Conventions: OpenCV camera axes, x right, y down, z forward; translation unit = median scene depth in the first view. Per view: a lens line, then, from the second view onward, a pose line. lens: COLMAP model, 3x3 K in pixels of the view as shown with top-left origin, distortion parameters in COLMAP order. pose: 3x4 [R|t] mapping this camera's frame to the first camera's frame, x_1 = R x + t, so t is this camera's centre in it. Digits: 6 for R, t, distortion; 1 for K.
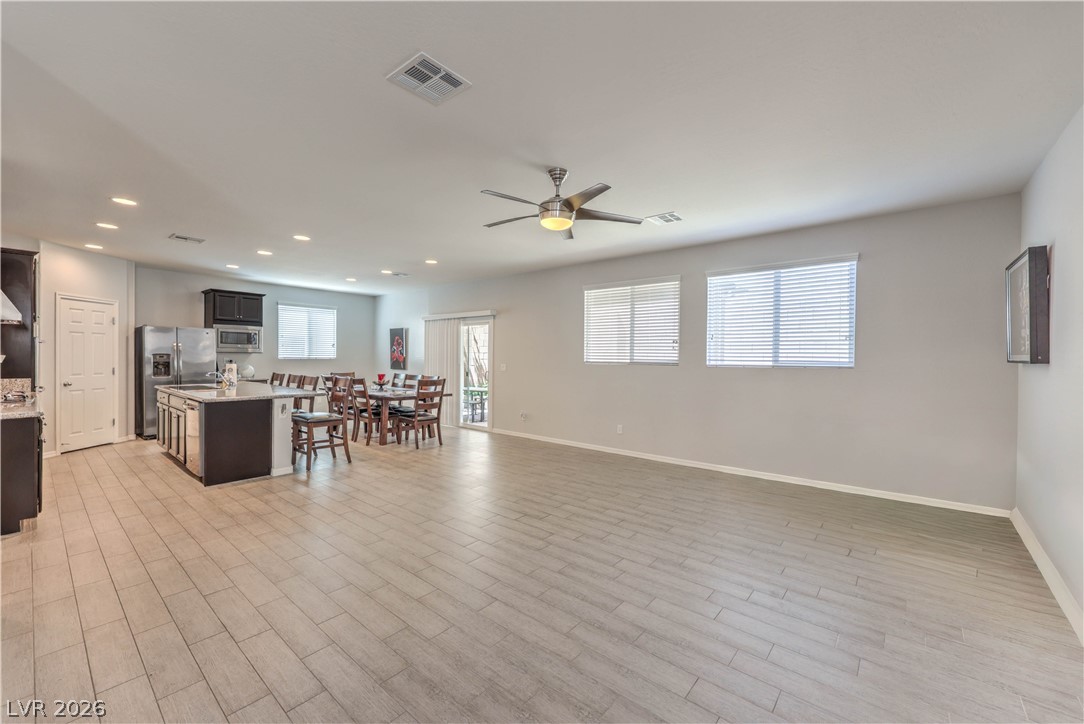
lens RADIAL K [[433.6, 0, 538.2], [0, 433.6, 359.6], [0, 0, 1]] dist [-0.006314, -0.000392]
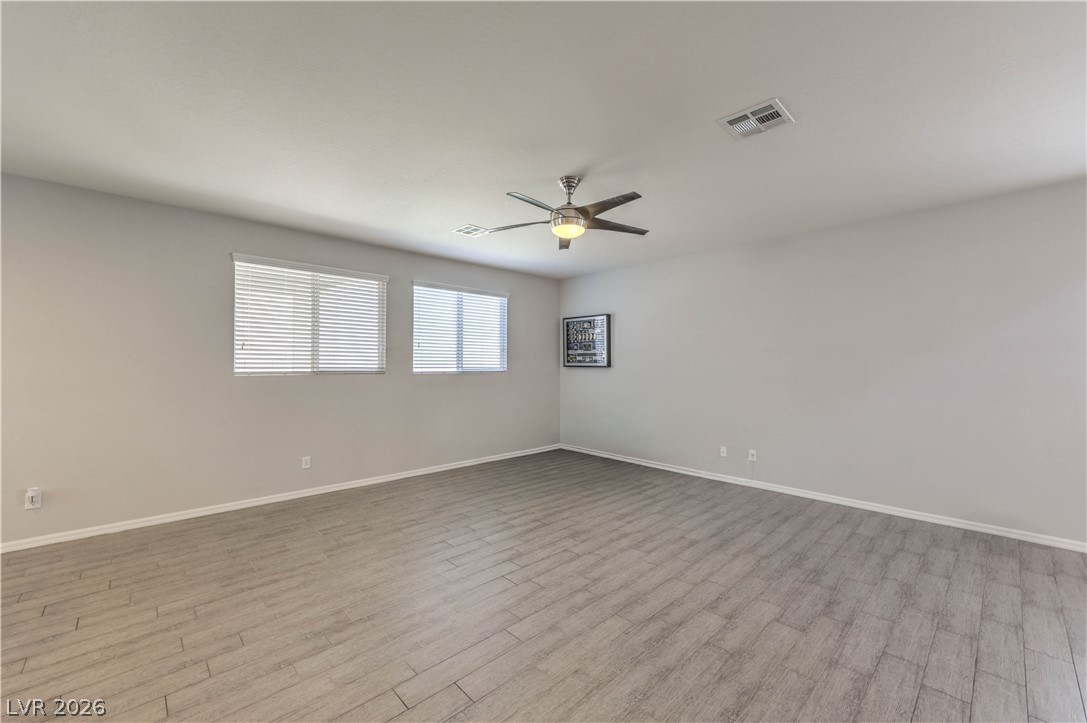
lens RADIAL K [[434.8, 0, 543.5], [0, 434.8, 363.7], [0, 0, 1]] dist [-0.006314, -0.000392]
pose [[0.109856, -0.004962, 0.993935, -0.935353], [0.008528, 0.999955, 0.004049, -0.015632], [-0.993911, 0.008031, 0.109894, 0.950391]]
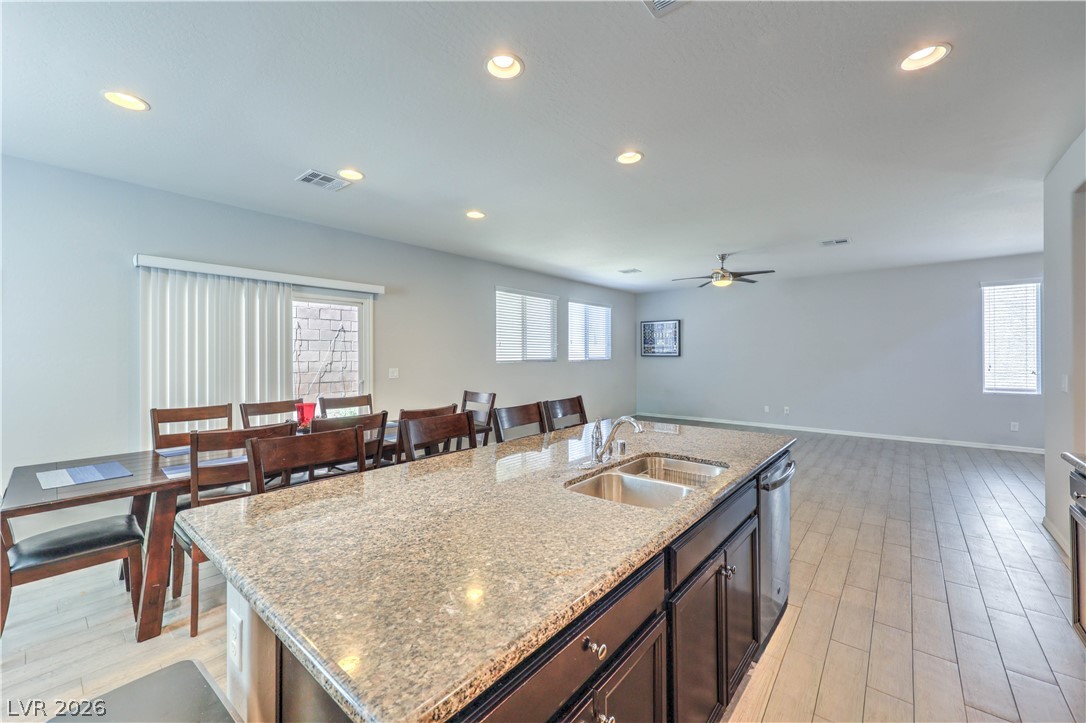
lens RADIAL K [[434.4, 0, 543.1], [0, 434.4, 353.9], [0, 0, 1]] dist [-0.006314, -0.000392]
pose [[-0.004458, -0.005358, 0.999976, -1.780756], [0.010838, 0.999927, 0.005406, -0.030970], [-0.999931, 0.010862, -0.004400, 1.768032]]
